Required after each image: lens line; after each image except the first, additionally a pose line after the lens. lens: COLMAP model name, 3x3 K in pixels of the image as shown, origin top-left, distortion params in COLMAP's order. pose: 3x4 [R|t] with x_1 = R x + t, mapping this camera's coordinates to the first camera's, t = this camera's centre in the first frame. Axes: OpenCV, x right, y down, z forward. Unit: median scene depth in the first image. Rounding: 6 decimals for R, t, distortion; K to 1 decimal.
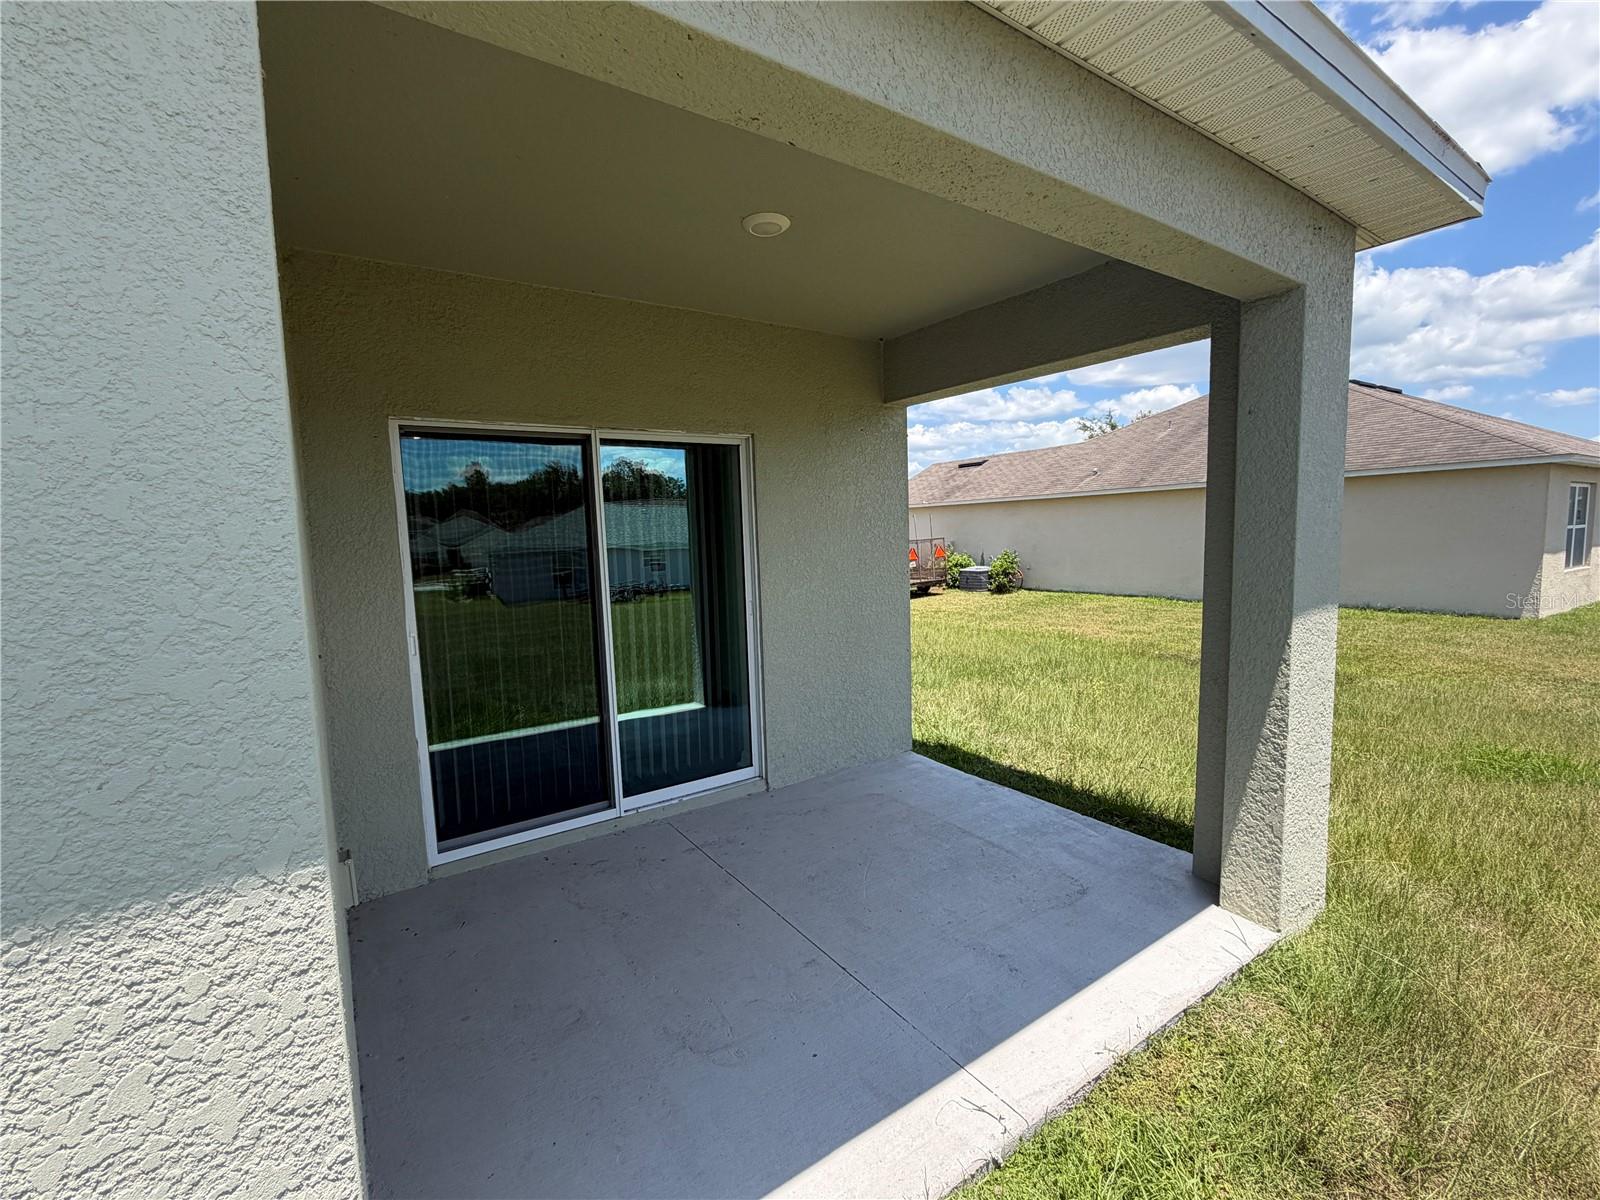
lens RADIAL K [[699.3, 0, 801.6], [0, 699.3, 596.9], [0, 0, 1]] dist [-0.002223, -0.000203]
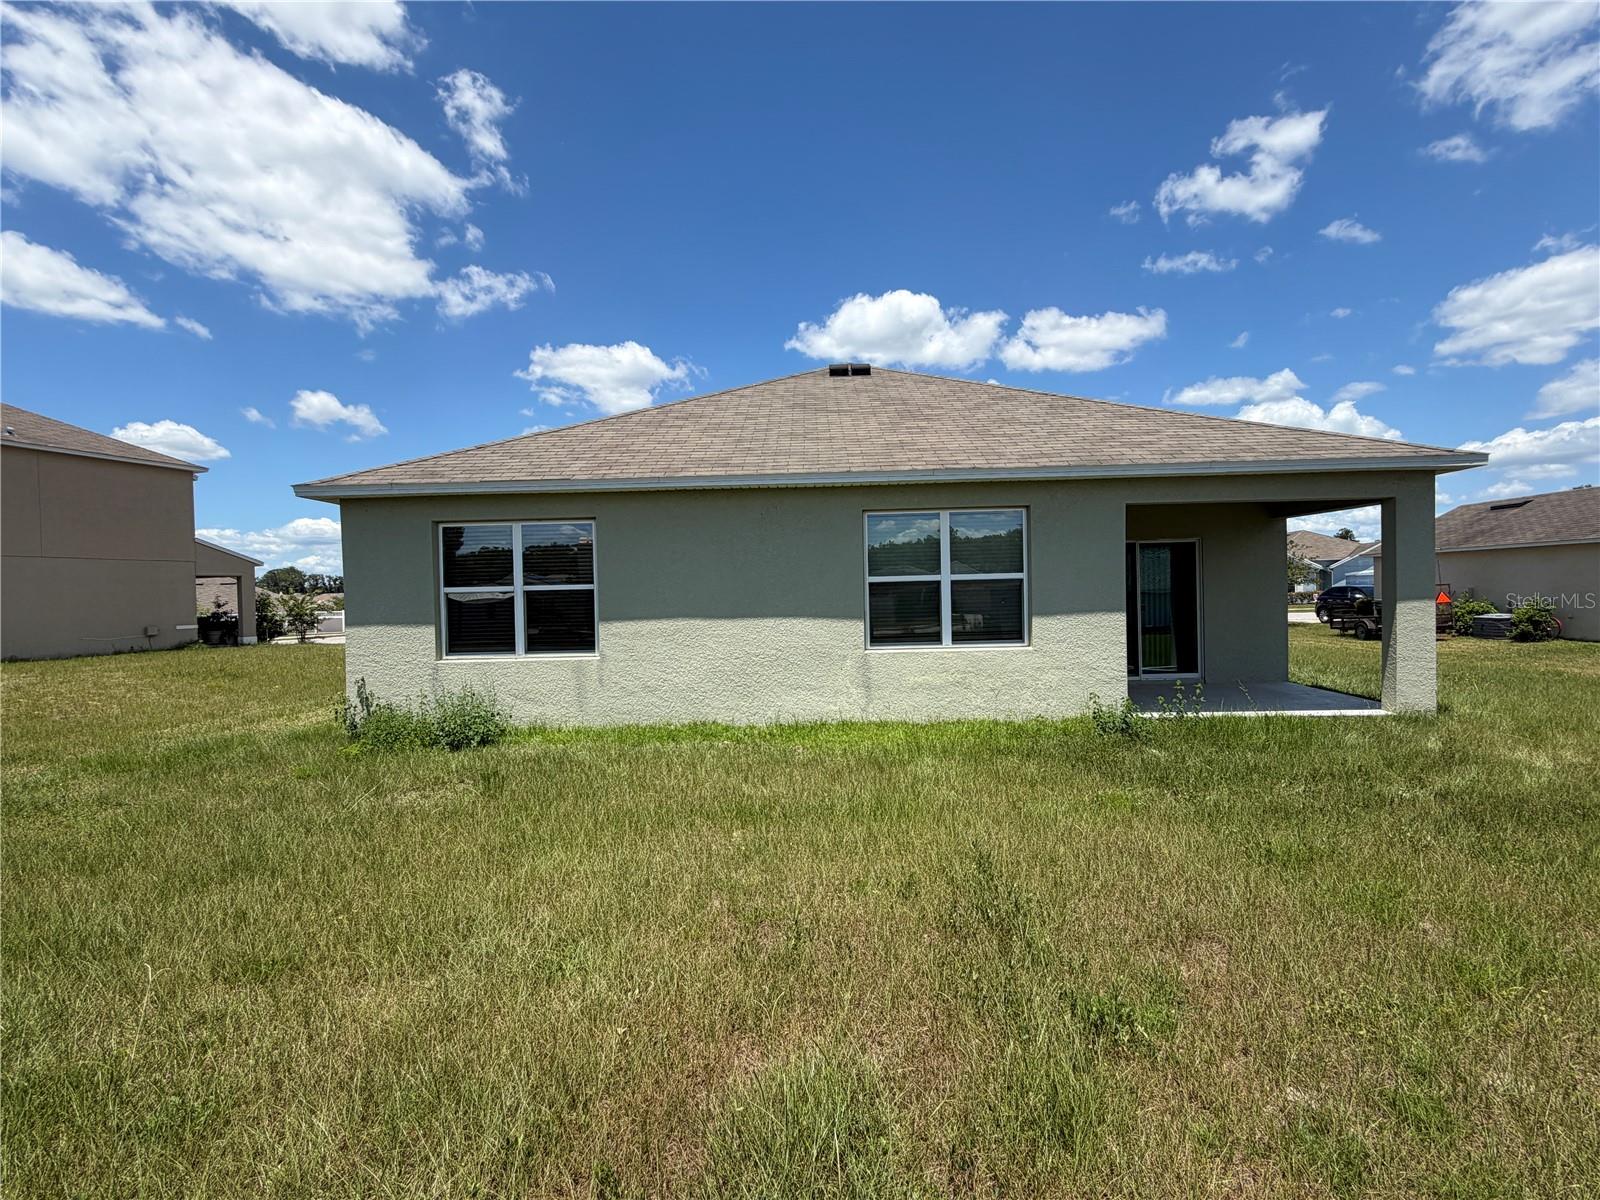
lens RADIAL K [[699.3, 0, 804.6], [0, 699.3, 597.2], [0, 0, 1]] dist [-0.002223, -0.000203]
pose [[0.806077, 0.021417, -0.591424, 0.048213], [-0.060508, 0.997090, -0.046362, 0.035907], [0.588710, 0.073157, 0.805027, -0.337426]]
